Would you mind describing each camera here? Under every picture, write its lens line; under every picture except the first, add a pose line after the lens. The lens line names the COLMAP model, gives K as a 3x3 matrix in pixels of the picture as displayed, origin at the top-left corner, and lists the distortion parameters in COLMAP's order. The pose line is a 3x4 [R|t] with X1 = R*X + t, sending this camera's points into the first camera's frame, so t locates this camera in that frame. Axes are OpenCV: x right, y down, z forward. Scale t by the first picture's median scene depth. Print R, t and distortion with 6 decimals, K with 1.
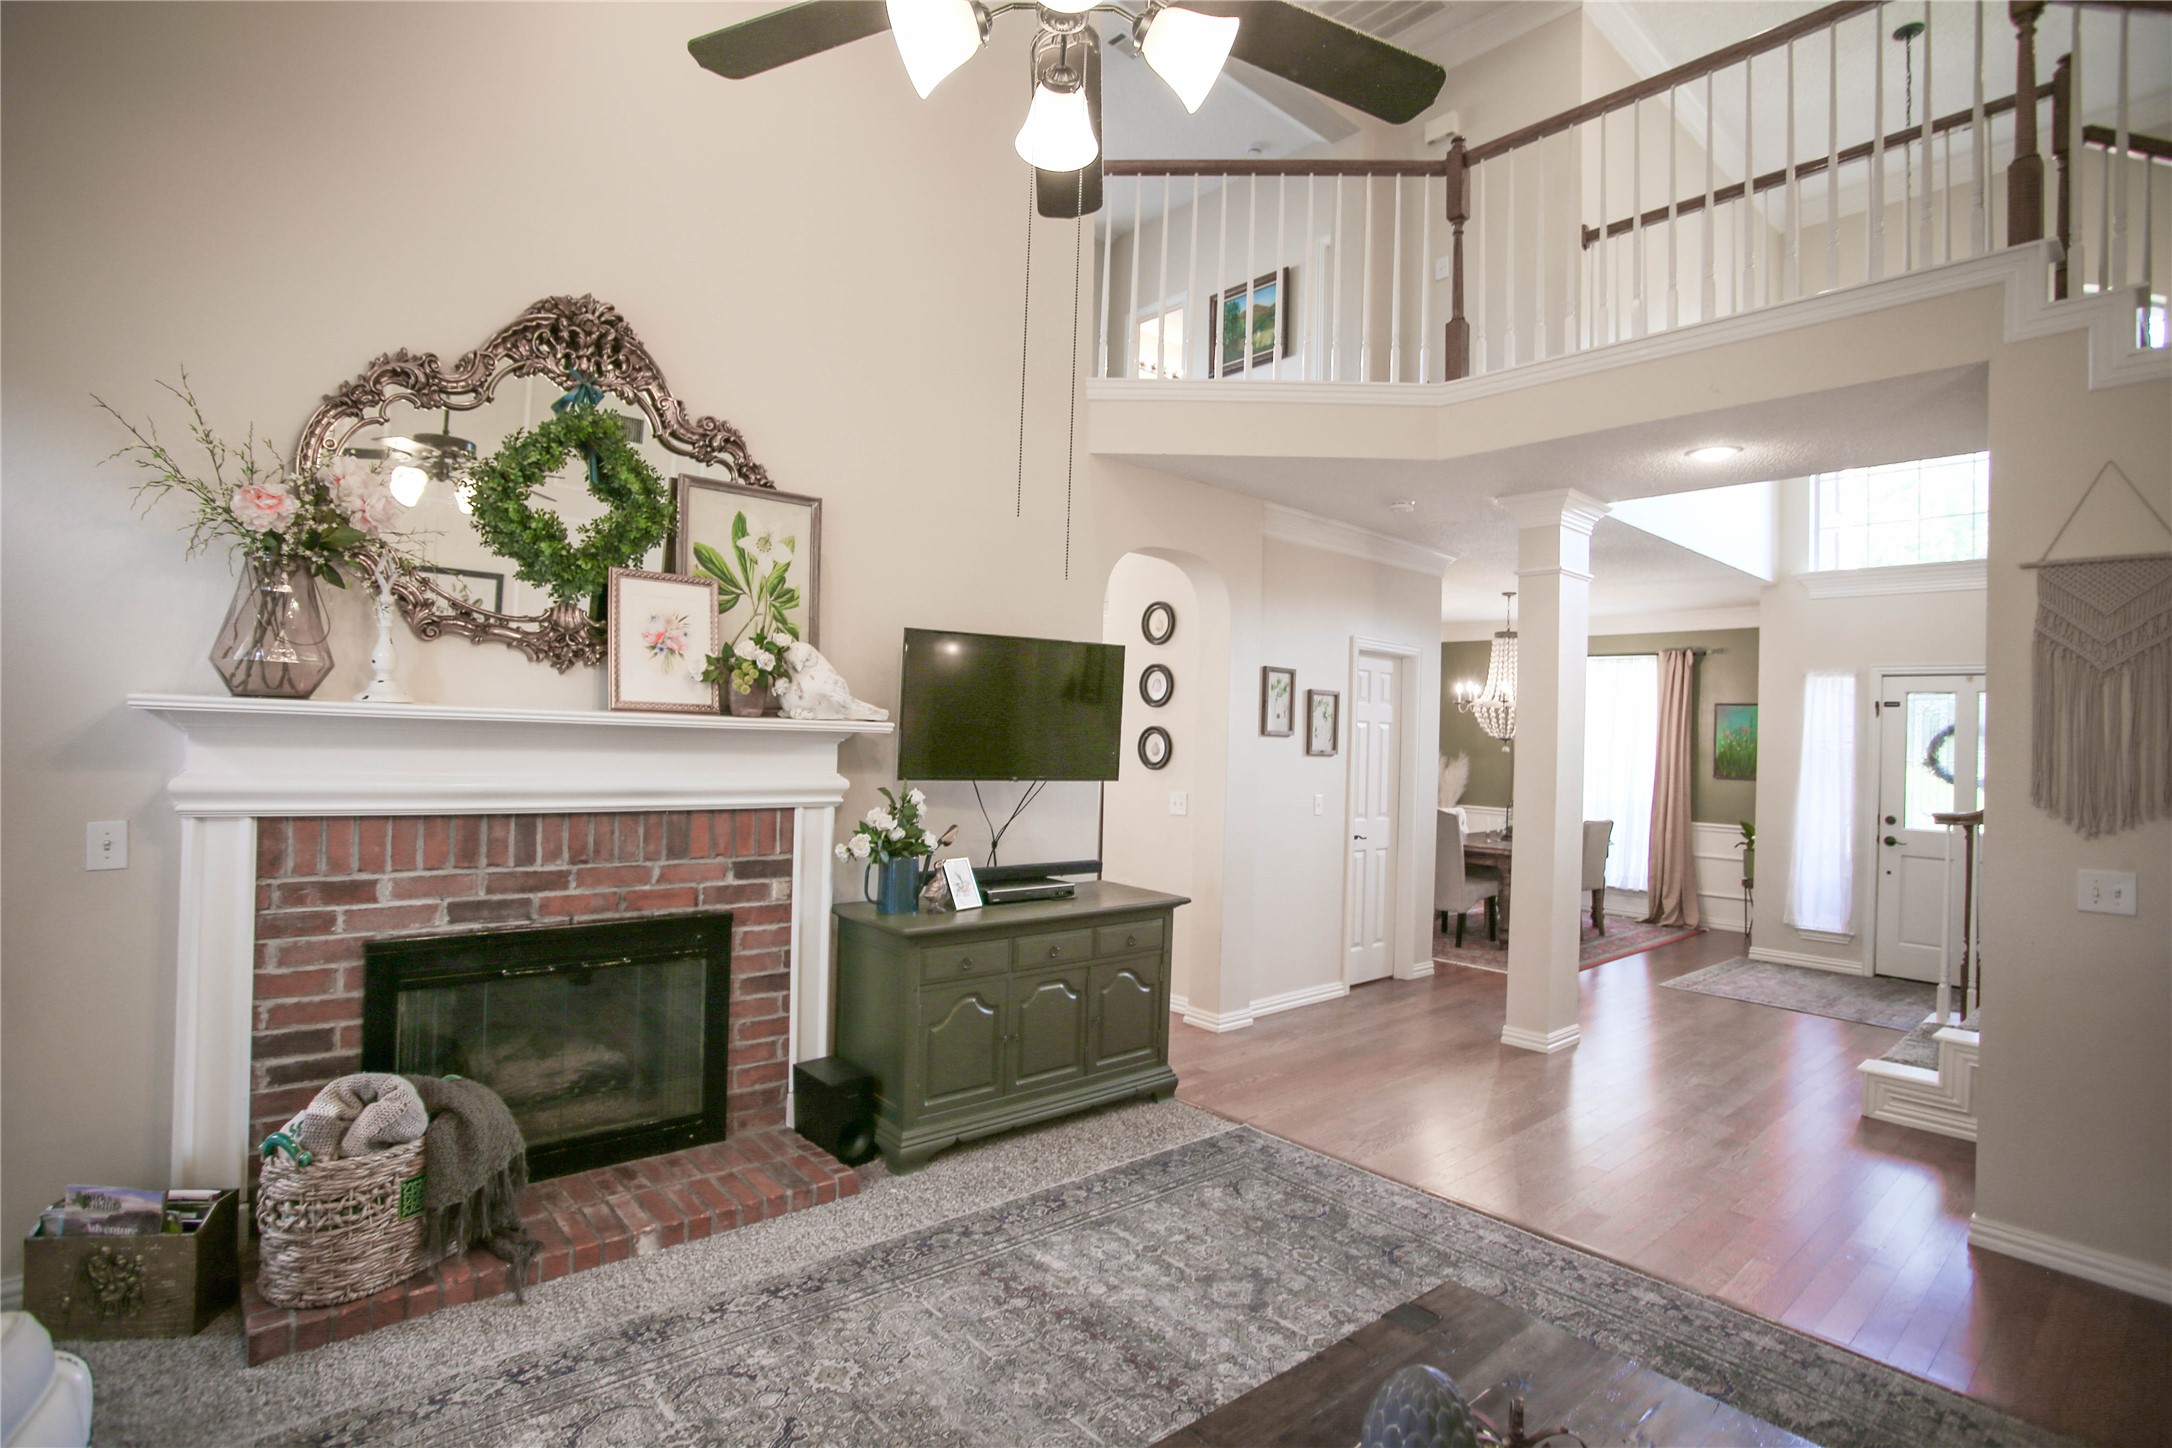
lens RADIAL K [[1053.0, 0, 1075.2], [0, 1053.0, 716.7], [0, 0, 1]] dist [-0.072148, 0.028761]
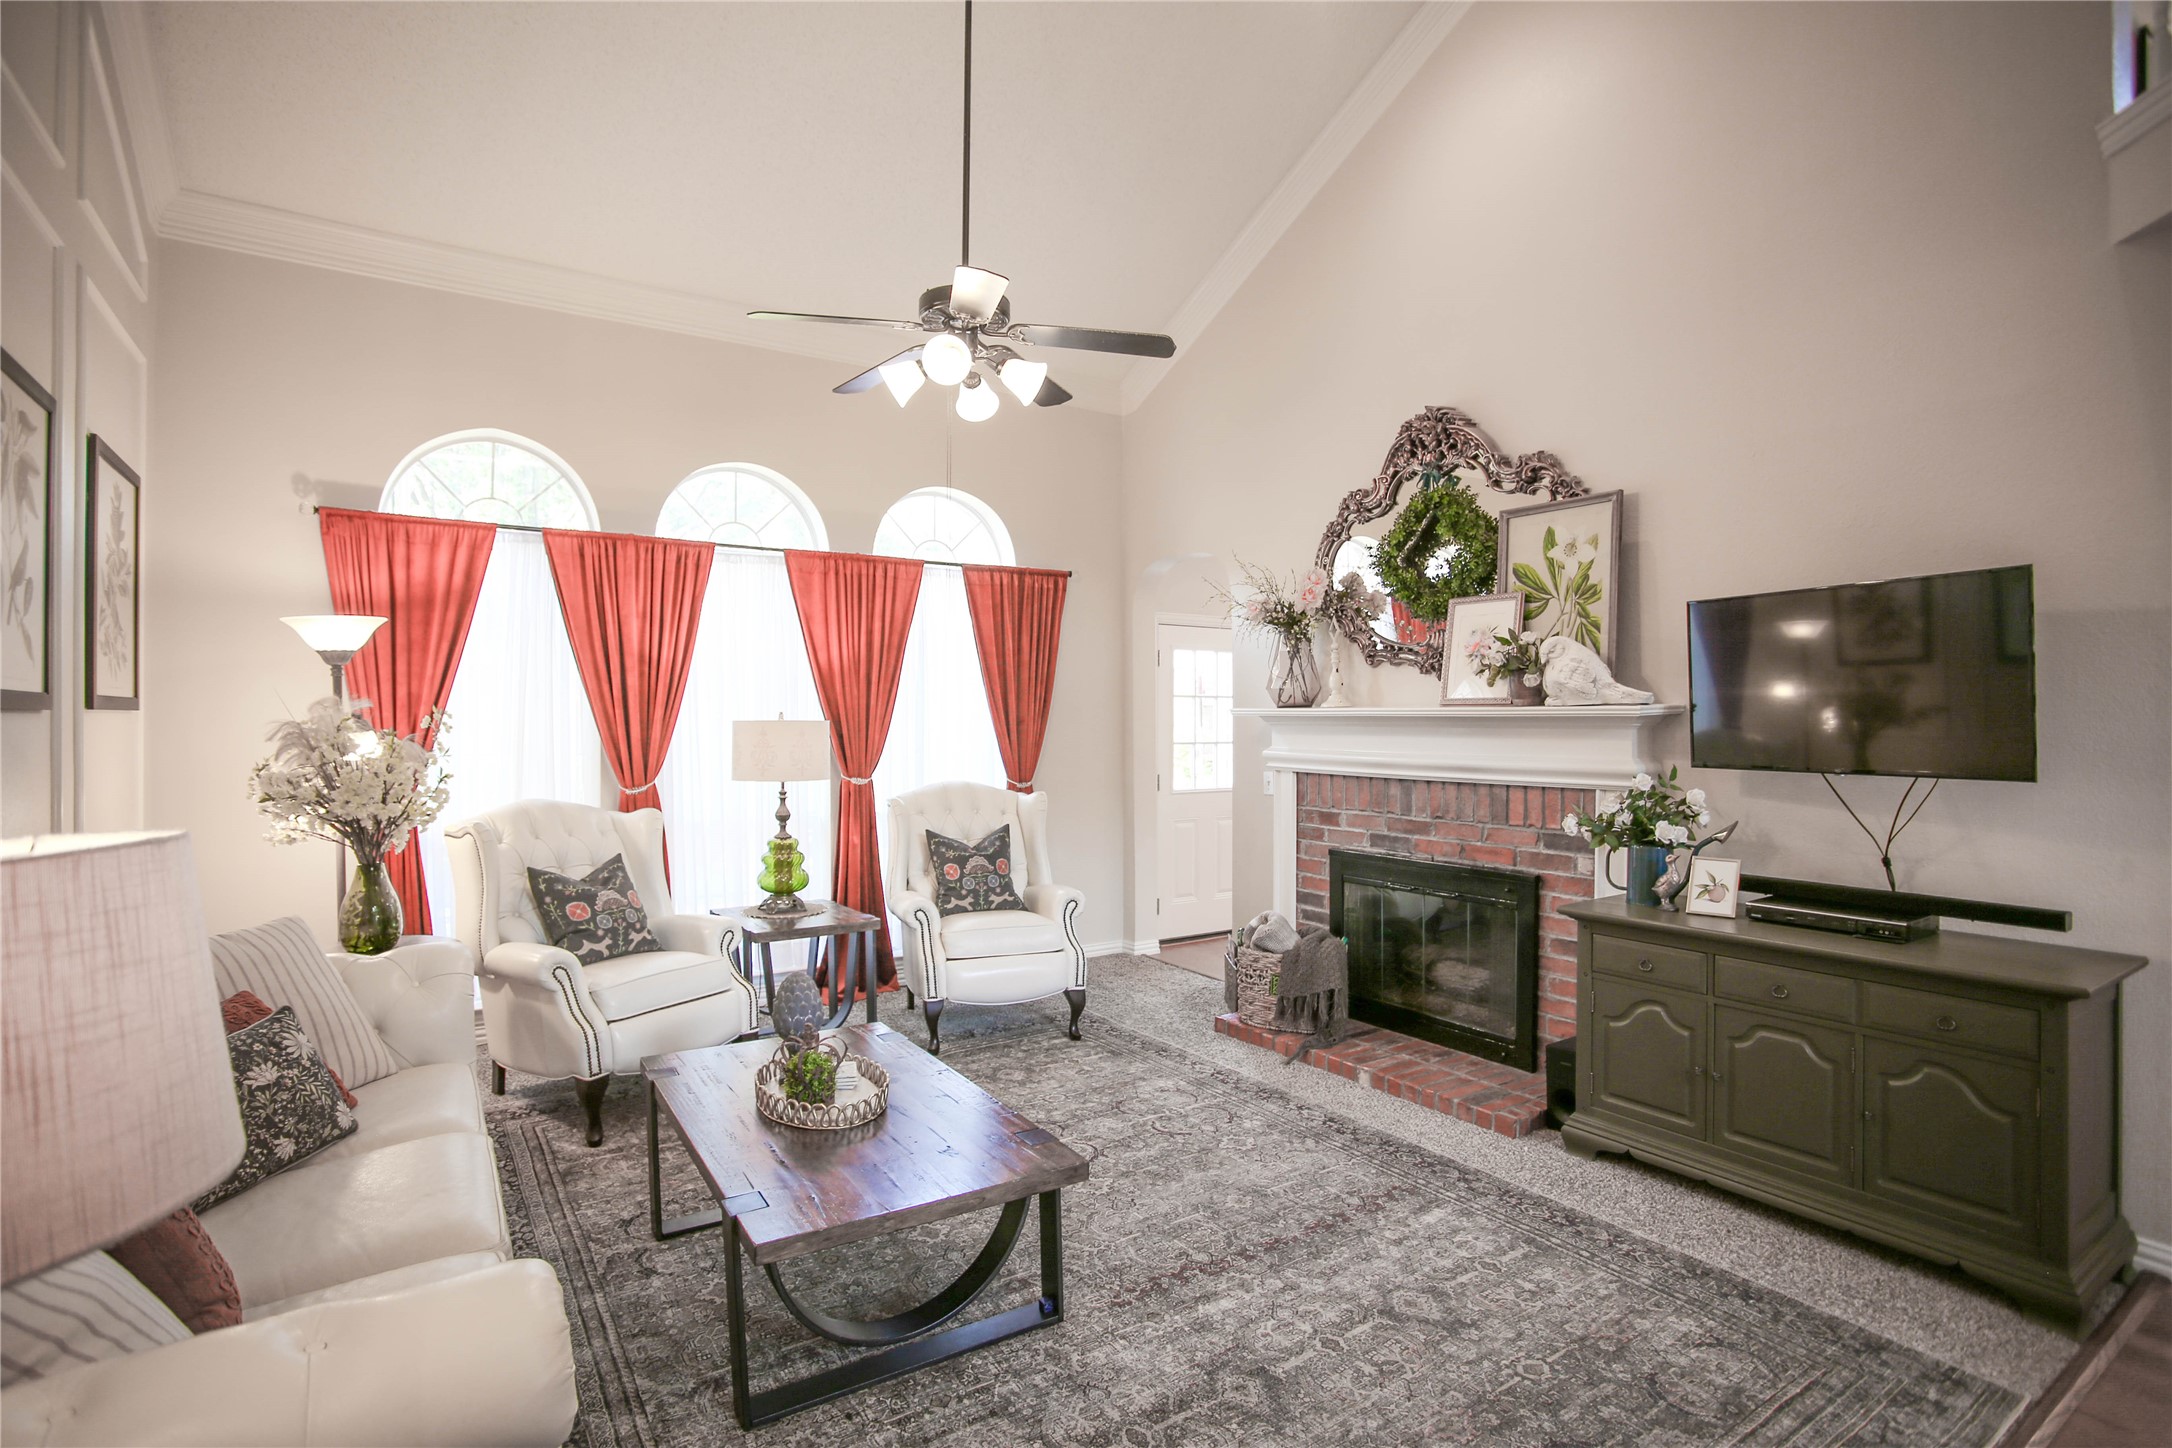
lens RADIAL K [[1053.7, 0, 1077.7], [0, 1053.7, 714.7], [0, 0, 1]] dist [-0.079712, 0.039258]
pose [[-0.126610, -0.035464, -0.991318, 0.975654], [0.010389, 0.999258, -0.037075, 0.051616], [0.991898, -0.014993, -0.126148, 0.714490]]
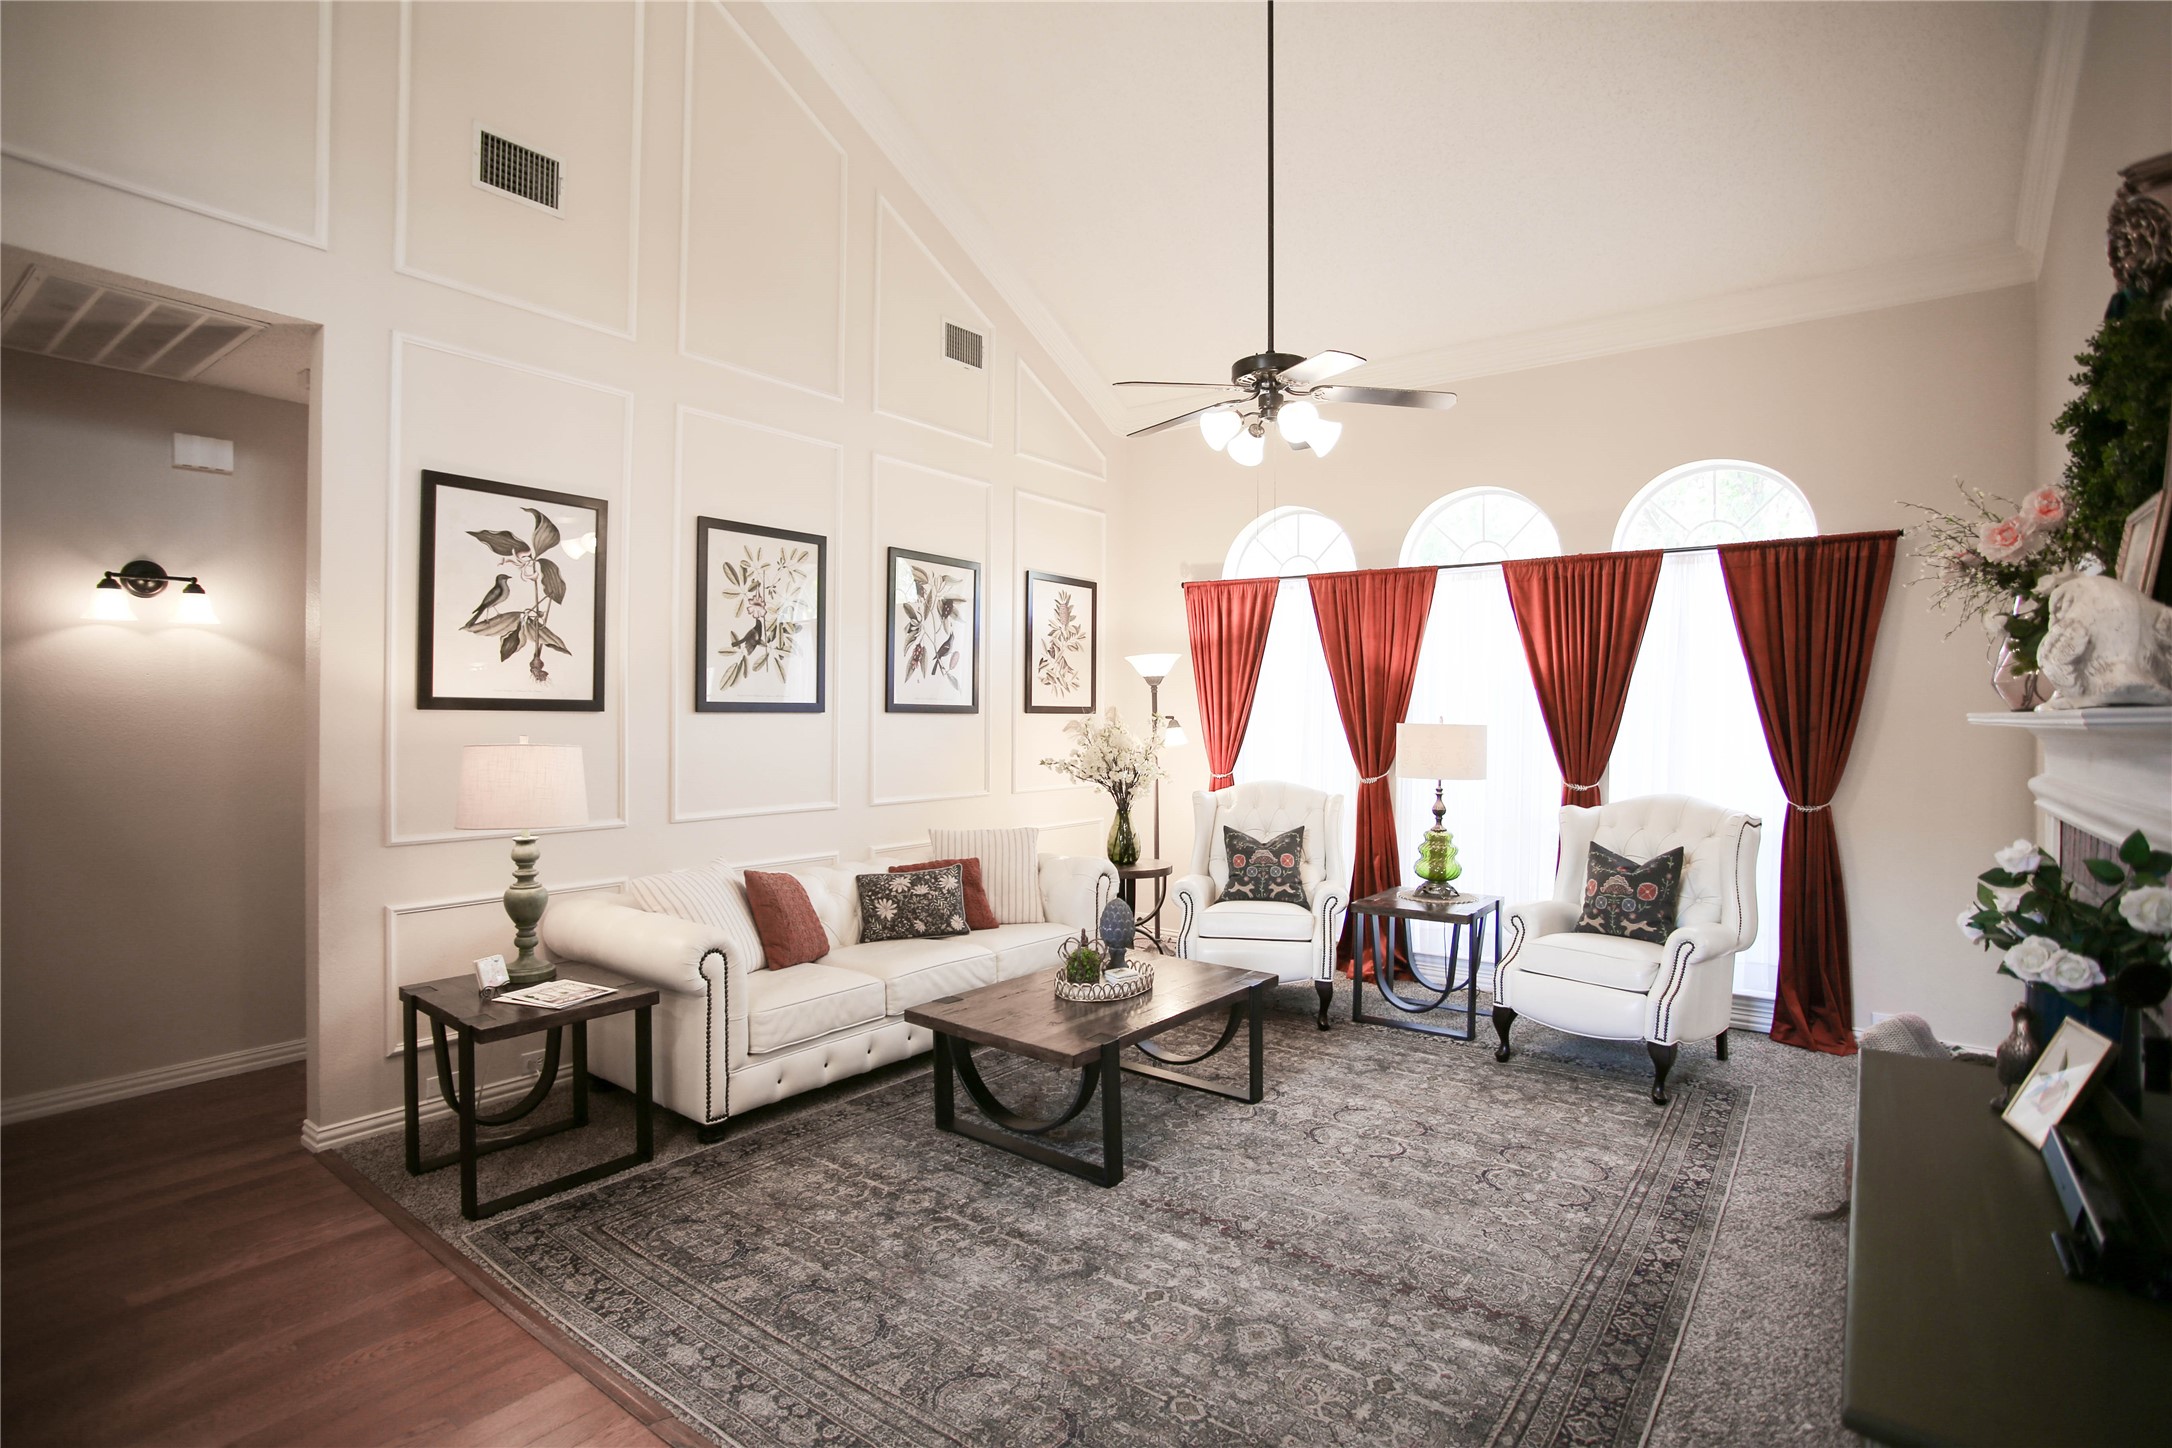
lens RADIAL K [[1053.0, 0, 1075.2], [0, 1053.0, 716.7], [0, 0, 1]] dist [-0.072148, 0.028761]
pose [[-0.978537, -0.039217, -0.202303, 0.439296], [-0.035889, 0.999154, -0.020093, 0.042199], [0.202920, -0.012402, -0.979117, 1.596545]]
